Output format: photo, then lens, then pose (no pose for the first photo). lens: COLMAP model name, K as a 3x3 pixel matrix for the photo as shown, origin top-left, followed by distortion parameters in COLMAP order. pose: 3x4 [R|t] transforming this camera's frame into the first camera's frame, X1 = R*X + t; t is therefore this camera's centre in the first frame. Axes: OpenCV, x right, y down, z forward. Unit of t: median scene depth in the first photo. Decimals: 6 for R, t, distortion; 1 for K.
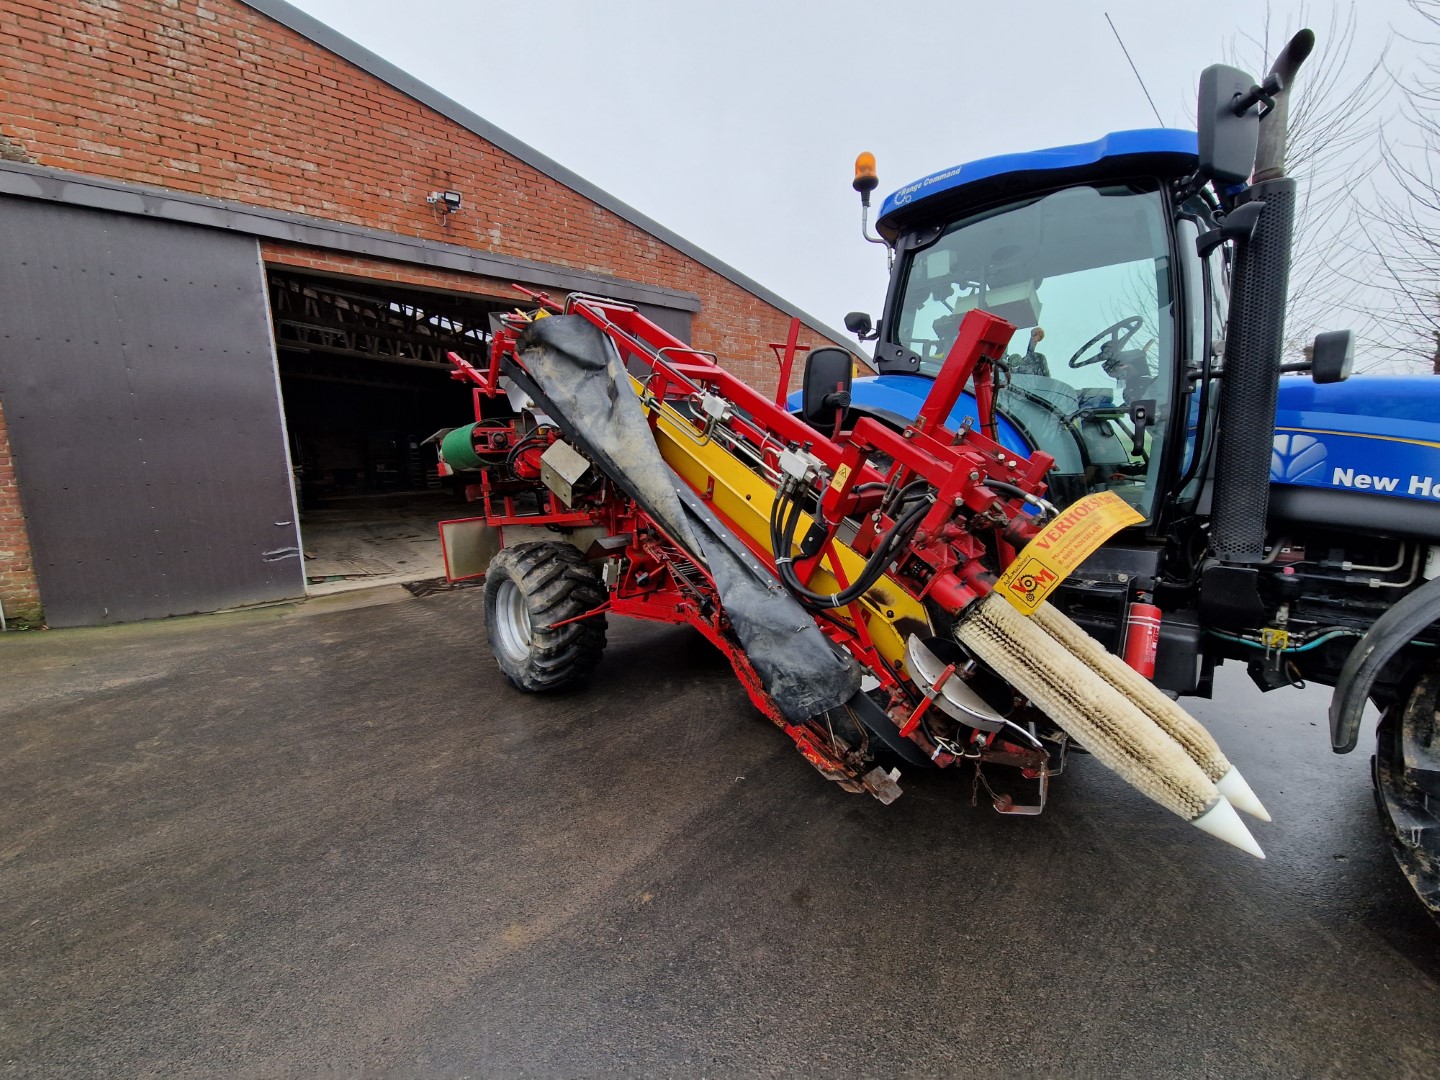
lens RADIAL K [[590.8, 0, 727.9], [0, 590.8, 536.9], [0, 0, 1]] dist [0.010023, -0.004376]
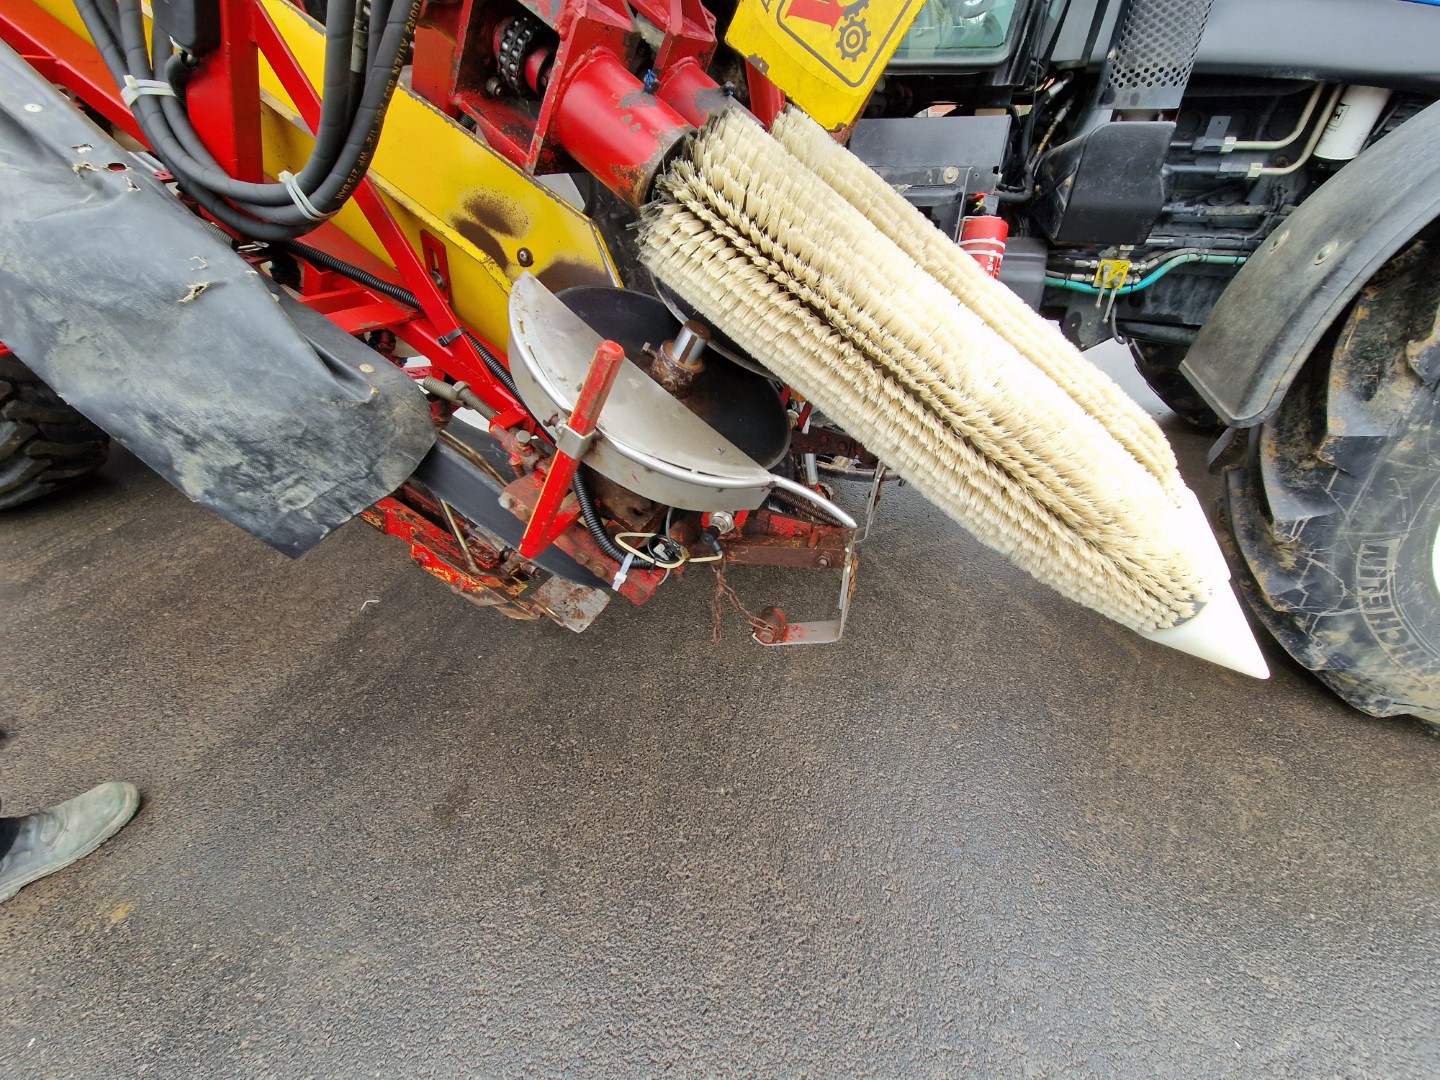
lens RADIAL K [[590.8, 0, 727.9], [0, 590.8, 536.9], [0, 0, 1]] dist [0.010023, -0.004376]
pose [[0.925201, -0.205341, 0.319120, 0.270884], [0.046420, 0.895875, 0.441875, 0.150851], [-0.376626, -0.394010, 0.838397, 0.587937]]
